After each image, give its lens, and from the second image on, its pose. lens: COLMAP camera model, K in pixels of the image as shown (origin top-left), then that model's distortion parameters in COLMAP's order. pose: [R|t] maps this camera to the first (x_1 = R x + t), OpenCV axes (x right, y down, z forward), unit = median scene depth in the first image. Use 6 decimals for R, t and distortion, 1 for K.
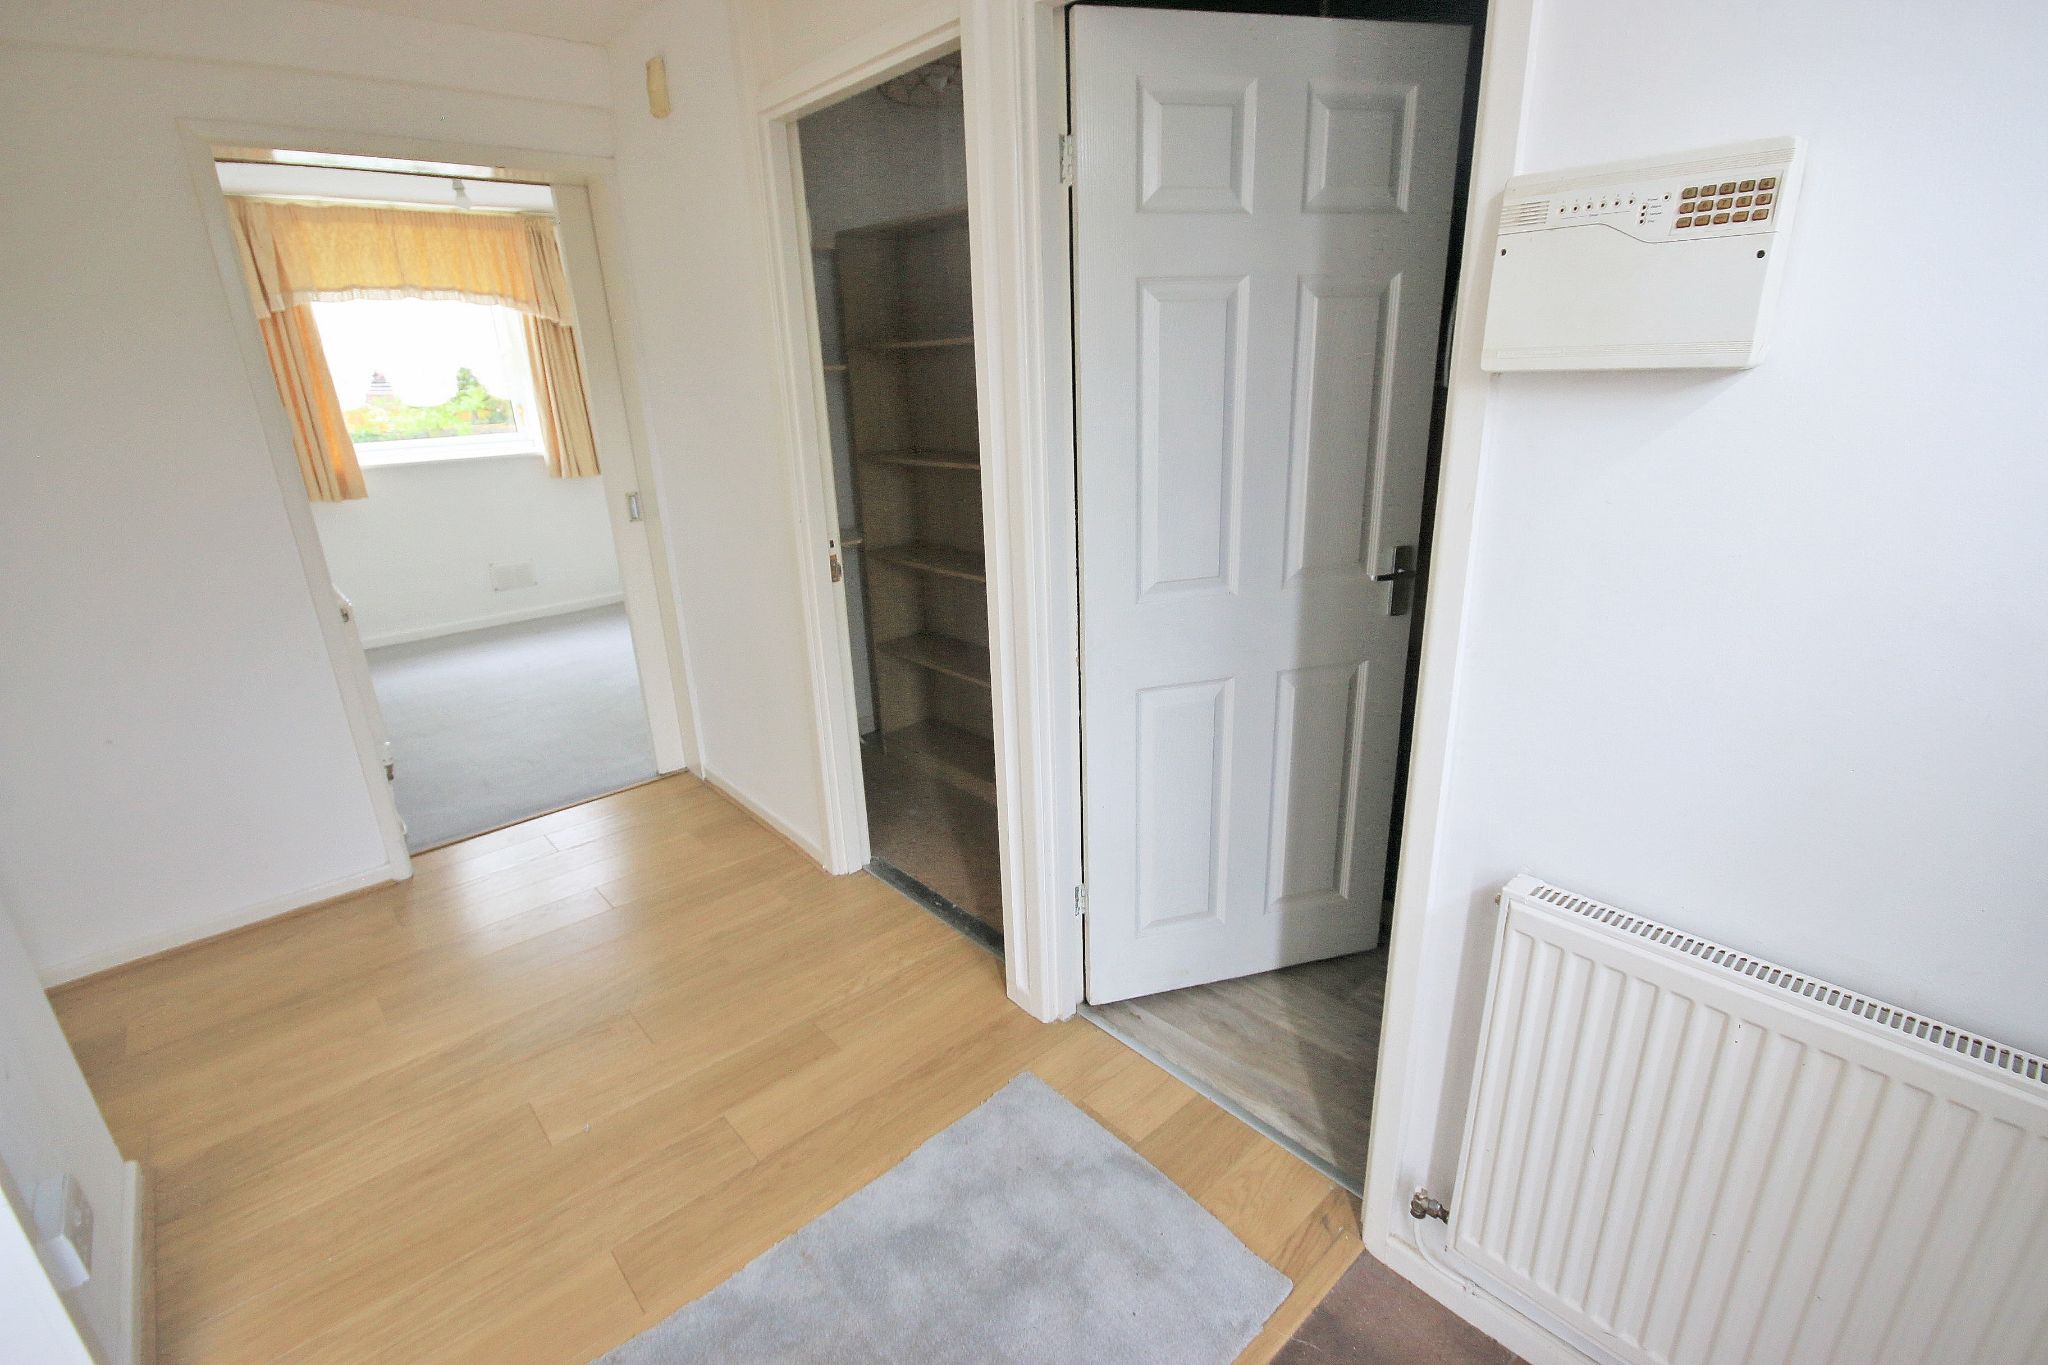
lens RADIAL K [[922.7, 0, 1031.3], [0, 922.7, 695.4], [0, 0, 1]] dist [-0.014498, -0.000079]
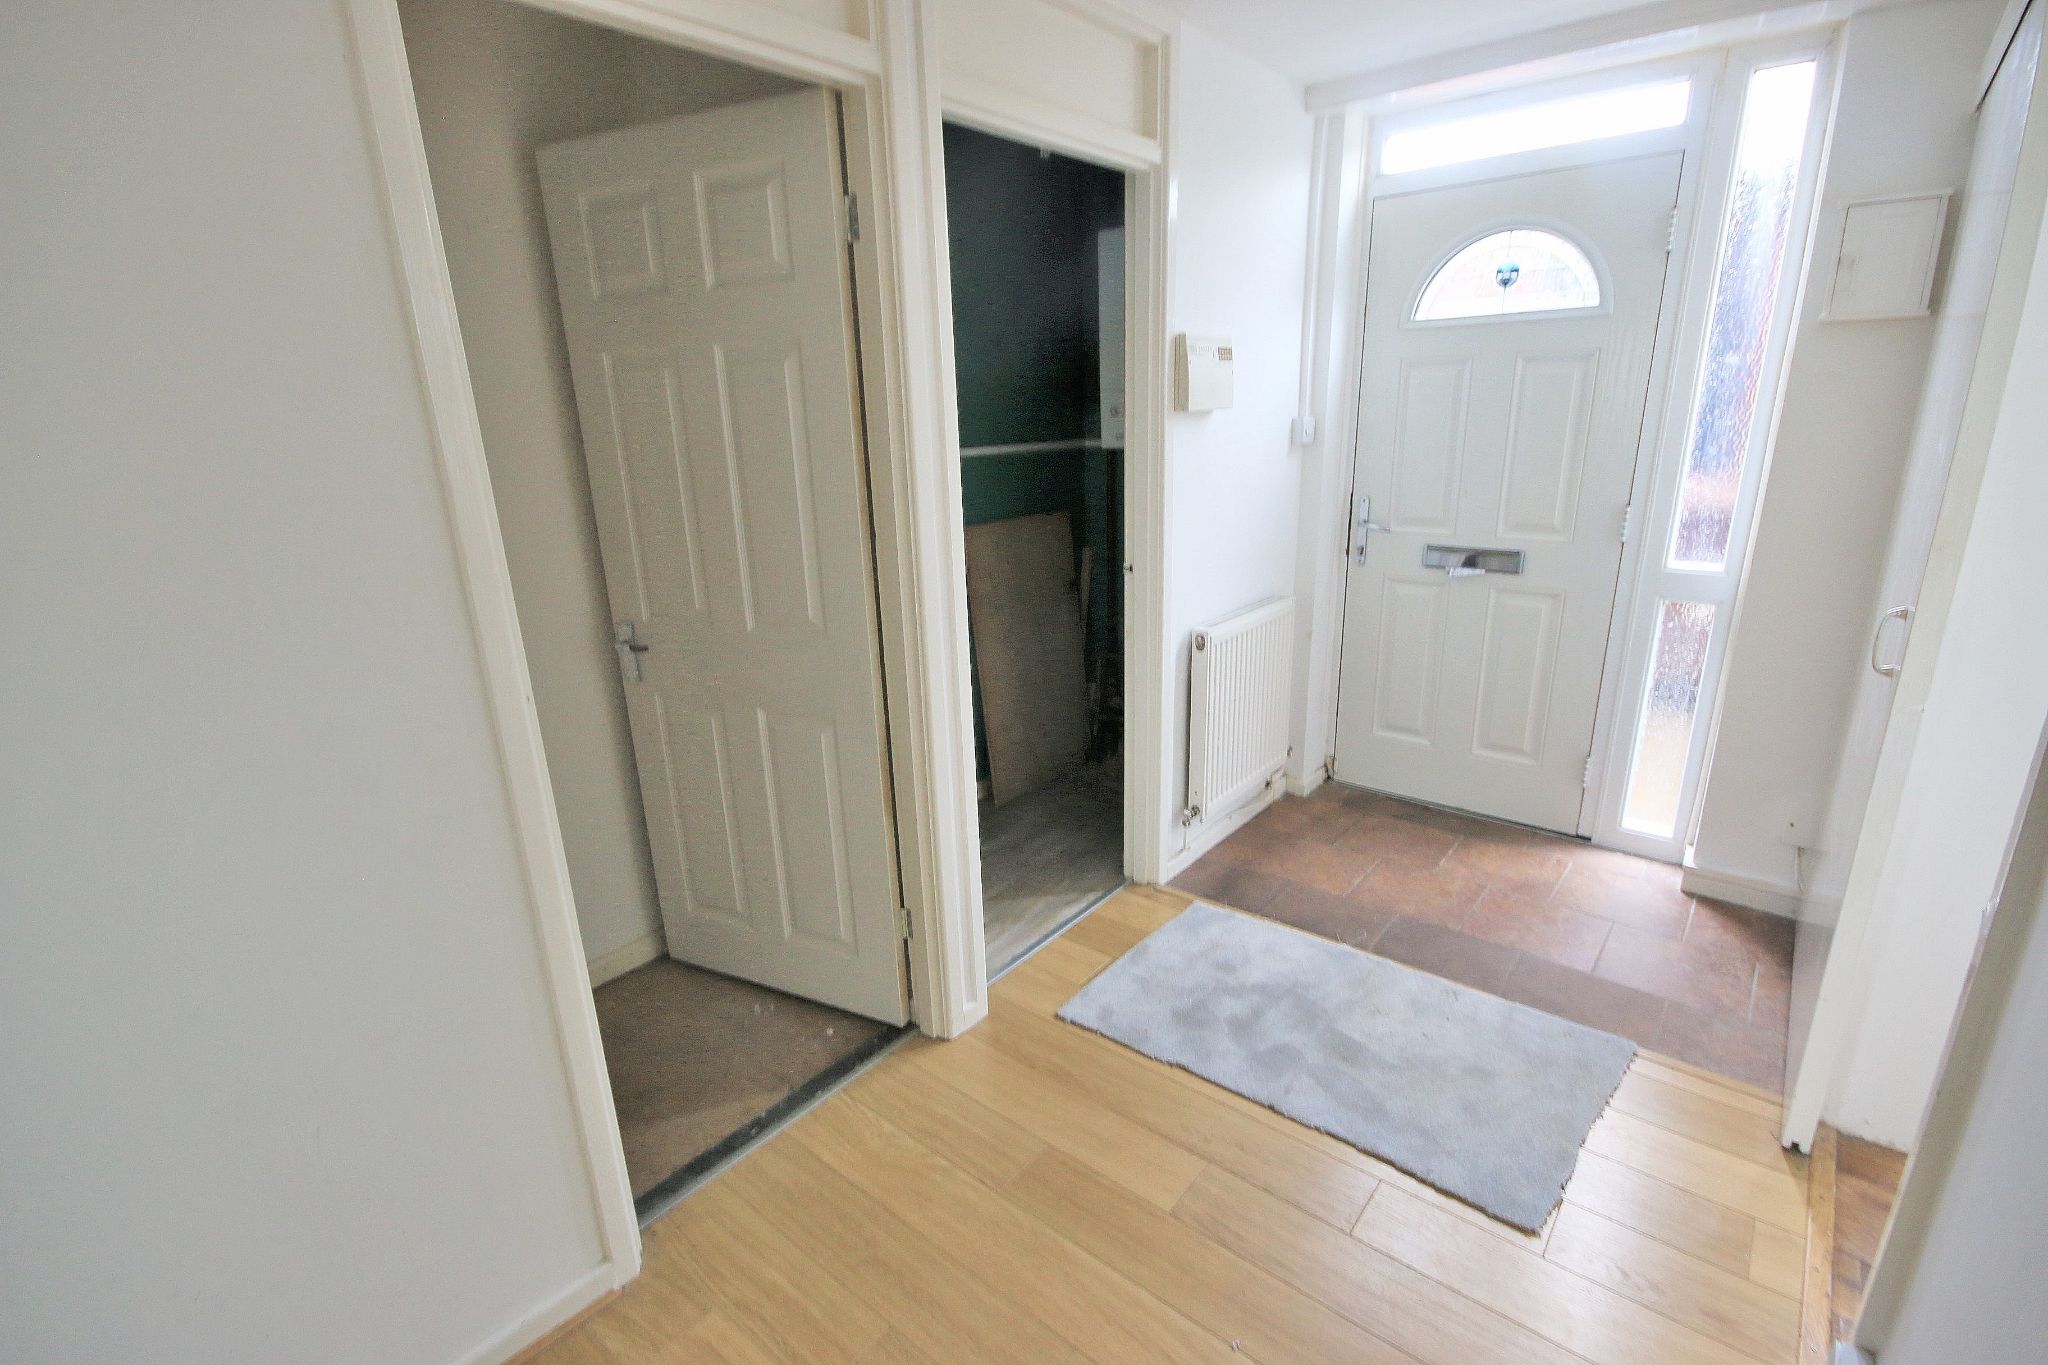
lens RADIAL K [[937.3, 0, 1020.5], [0, 937.3, 699.7], [0, 0, 1]] dist [0.001615, 0.000434]
pose [[-0.137469, -0.263592, 0.954789, -1.070761], [0.368288, 0.881229, 0.296309, -0.317201], [-0.919492, 0.392370, -0.024064, 0.964297]]
